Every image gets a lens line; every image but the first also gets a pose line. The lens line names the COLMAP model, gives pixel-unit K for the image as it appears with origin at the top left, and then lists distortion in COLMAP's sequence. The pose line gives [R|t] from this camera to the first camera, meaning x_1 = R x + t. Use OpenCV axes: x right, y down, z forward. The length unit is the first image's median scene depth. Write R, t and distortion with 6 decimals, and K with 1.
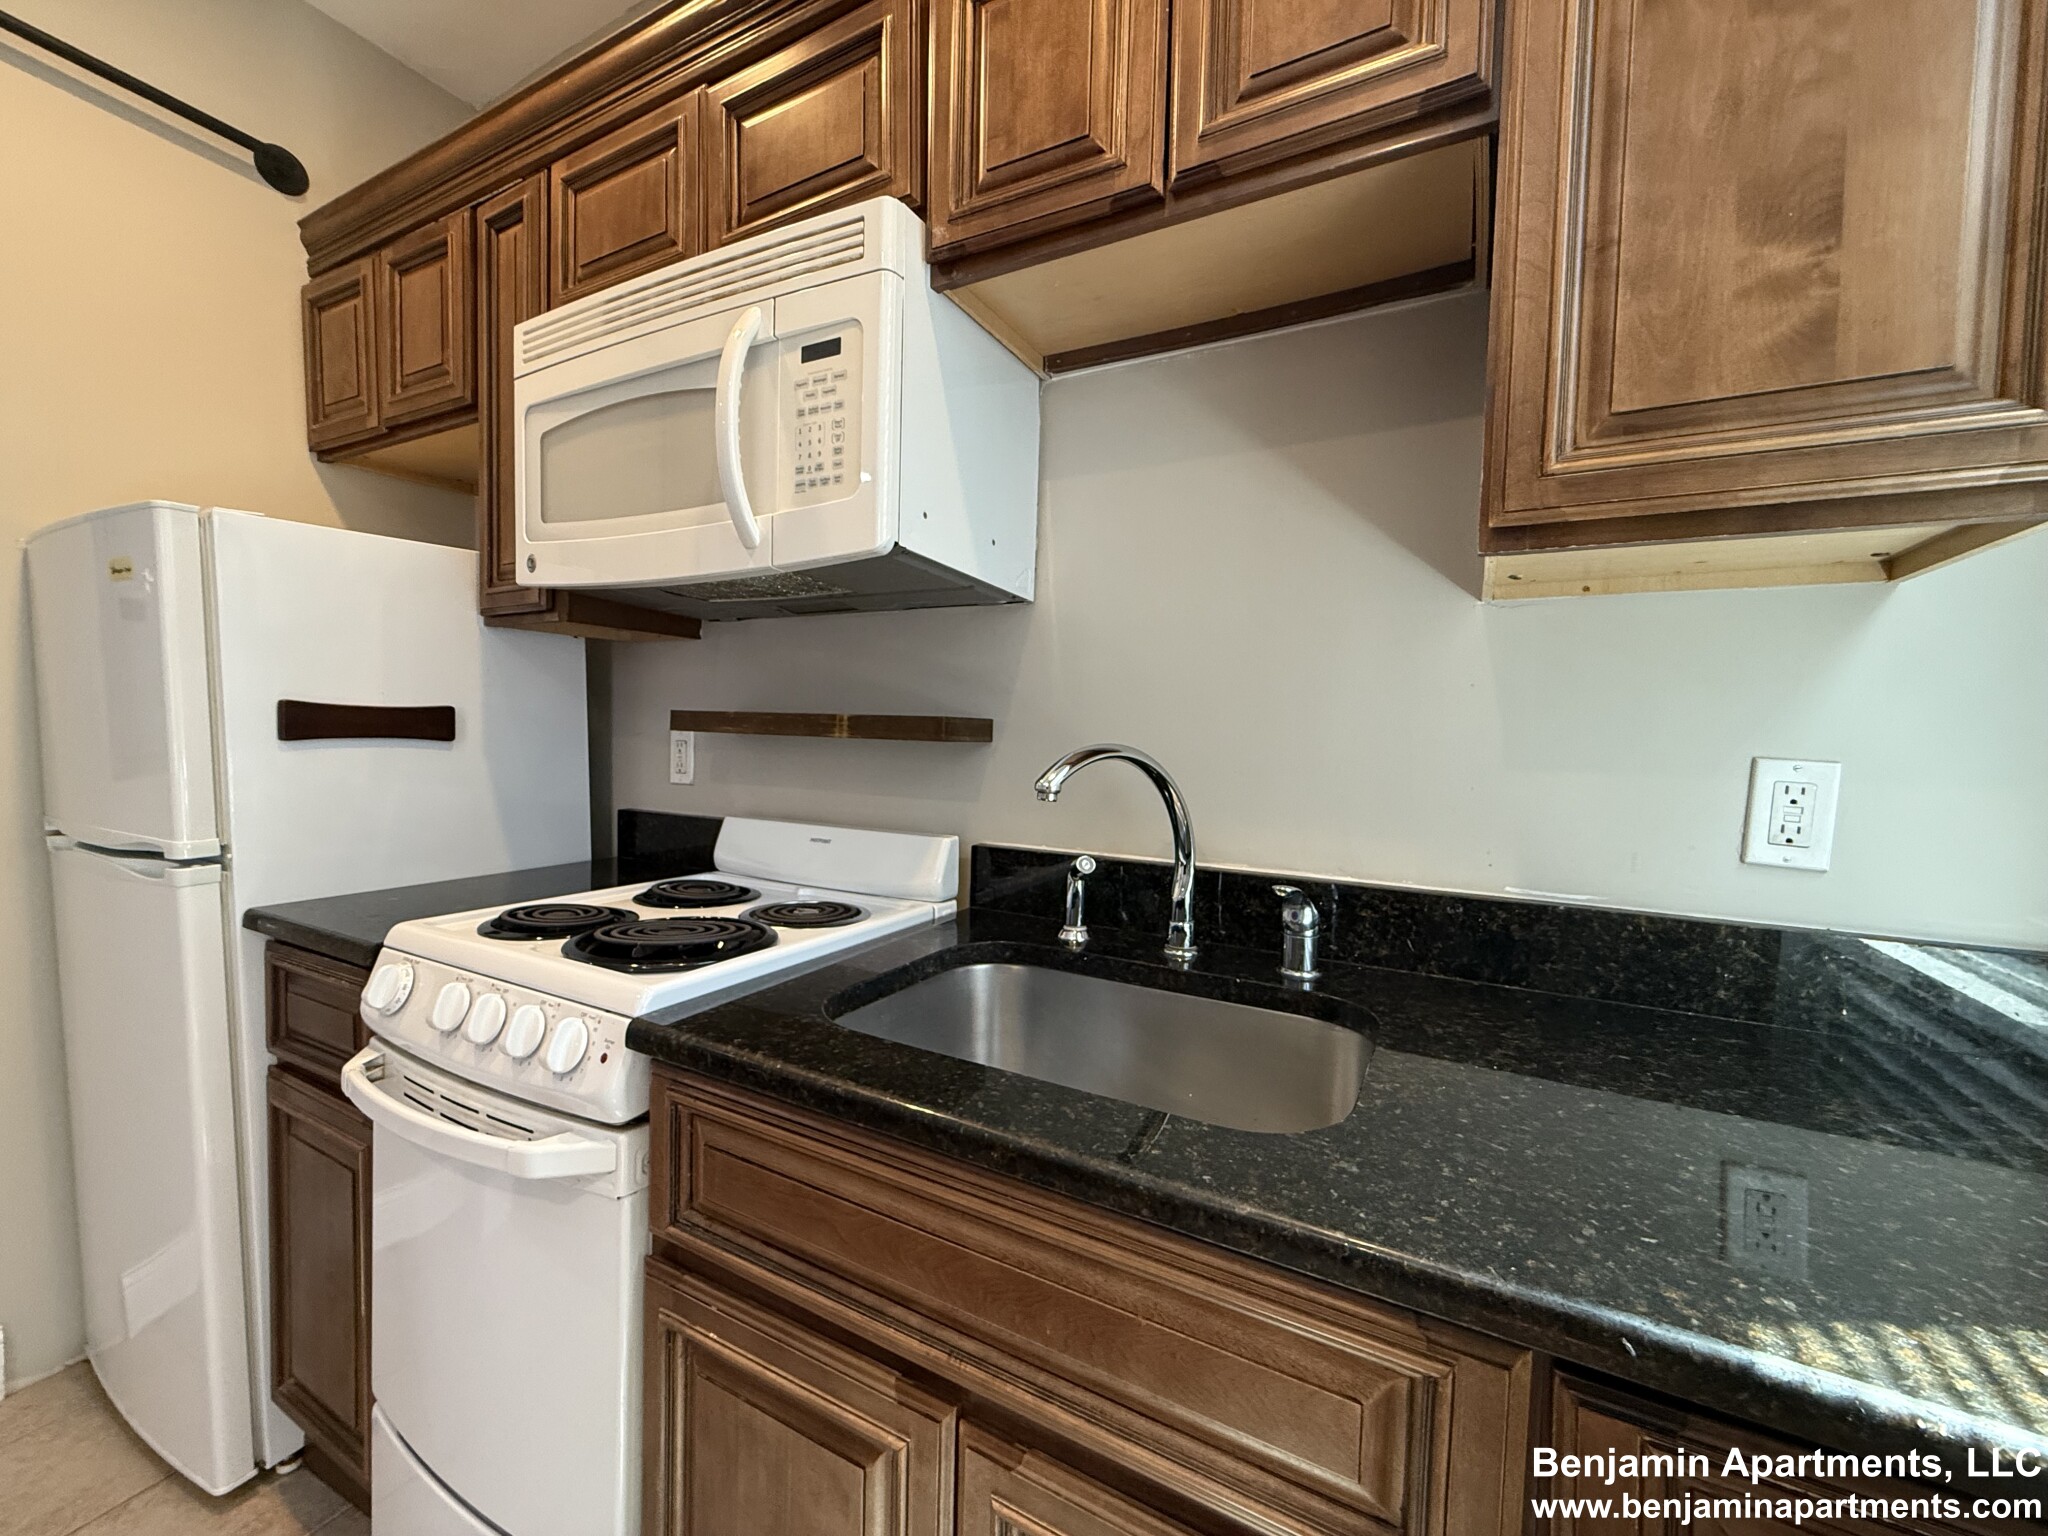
lens RADIAL K [[819.7, 0, 1017.7], [0, 819.7, 767.8], [0, 0, 1]] dist [0.000516, -0.000077]
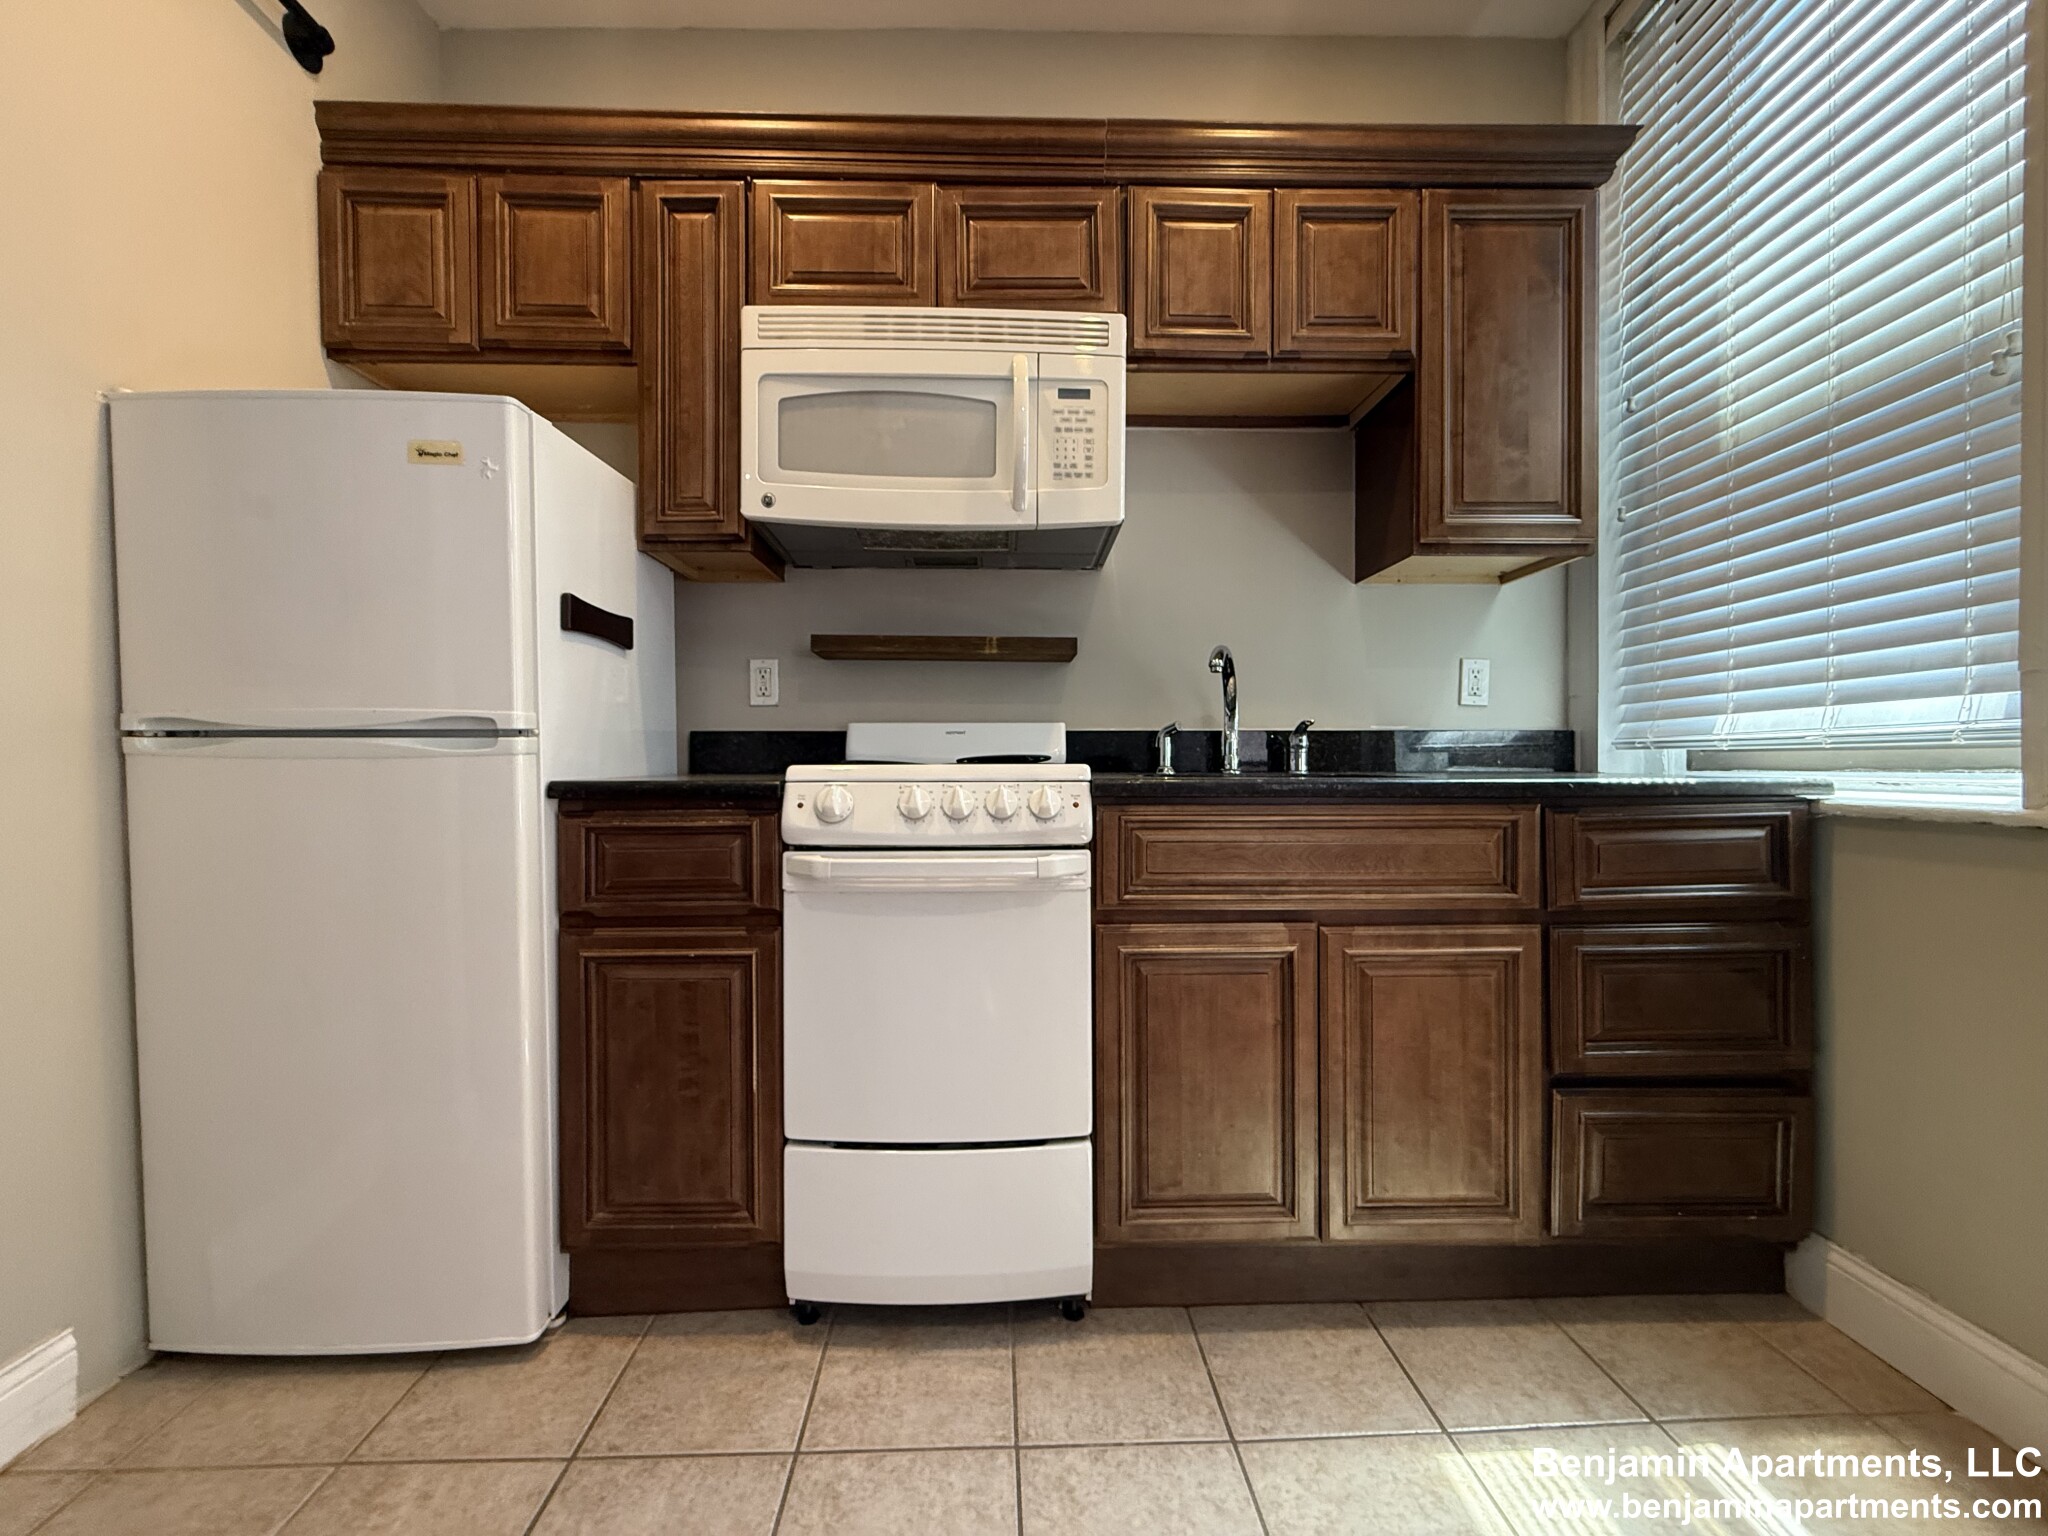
lens RADIAL K [[819.7, 0, 1017.8], [0, 819.7, 766.4], [0, 0, 1]] dist [0.000516, -0.000077]
pose [[0.865965, -0.026528, 0.499401, -1.152967], [0.043102, 0.998835, -0.021681, 0.248284], [-0.498244, 0.040300, 0.866100, -0.304246]]
